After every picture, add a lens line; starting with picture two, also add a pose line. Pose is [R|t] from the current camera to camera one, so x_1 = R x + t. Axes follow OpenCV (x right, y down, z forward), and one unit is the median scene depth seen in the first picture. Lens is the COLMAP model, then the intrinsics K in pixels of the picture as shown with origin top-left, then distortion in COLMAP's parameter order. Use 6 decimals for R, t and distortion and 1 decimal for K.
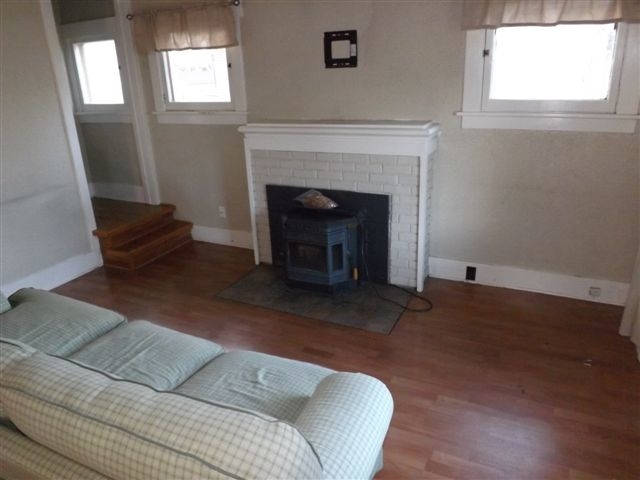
lens RADIAL K [[455.9, 0, 320.1], [0, 455.9, 239.6], [0, 0, 1]] dist [-0.045367, 0.004039]
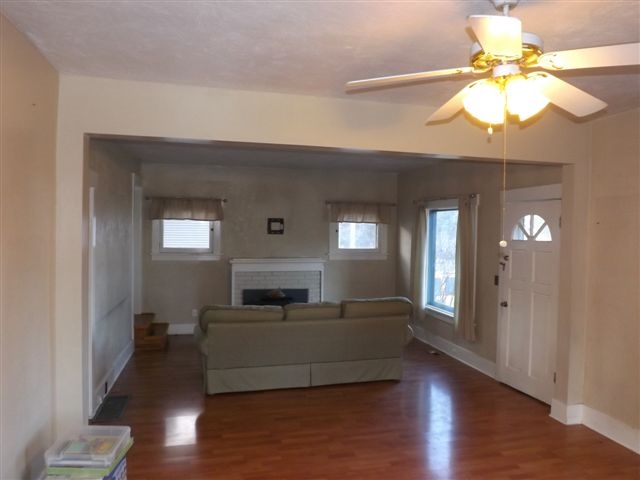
lens RADIAL K [[455.9, 0, 320.1], [0, 455.9, 240.1], [0, 0, 1]] dist [-0.045367, 0.004039]
pose [[0.763798, 0.041258, 0.644136, -1.179262], [0.188966, 0.939935, -0.284276, 0.306443], [-0.617175, 0.338850, 0.710124, -0.667525]]
